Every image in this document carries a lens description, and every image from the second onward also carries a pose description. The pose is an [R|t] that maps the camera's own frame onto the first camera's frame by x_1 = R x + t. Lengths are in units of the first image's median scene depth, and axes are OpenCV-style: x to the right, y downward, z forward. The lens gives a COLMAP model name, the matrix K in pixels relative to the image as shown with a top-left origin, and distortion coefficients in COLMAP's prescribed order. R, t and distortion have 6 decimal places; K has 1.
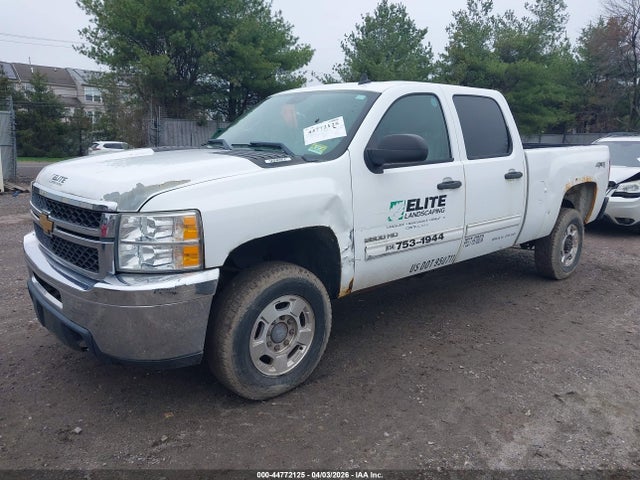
lens RADIAL K [[504.6, 0, 320.0], [0, 504.6, 240.0], [0, 0, 1]] dist [0.000973, -0.009517]
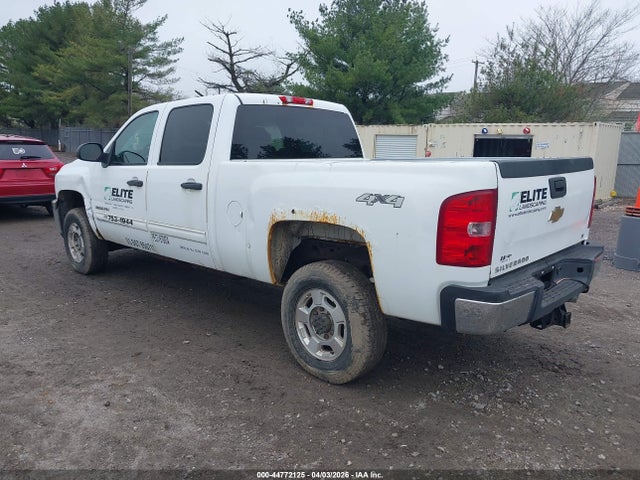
lens RADIAL K [[504.6, 0, 320.0], [0, 504.6, 240.0], [0, 0, 1]] dist [0.000973, -0.009517]
pose [[0.084009, 0.162129, -0.983187, 1.581143], [-0.219879, 0.965370, 0.140404, -0.254135], [0.971903, 0.204387, 0.116748, 1.354230]]
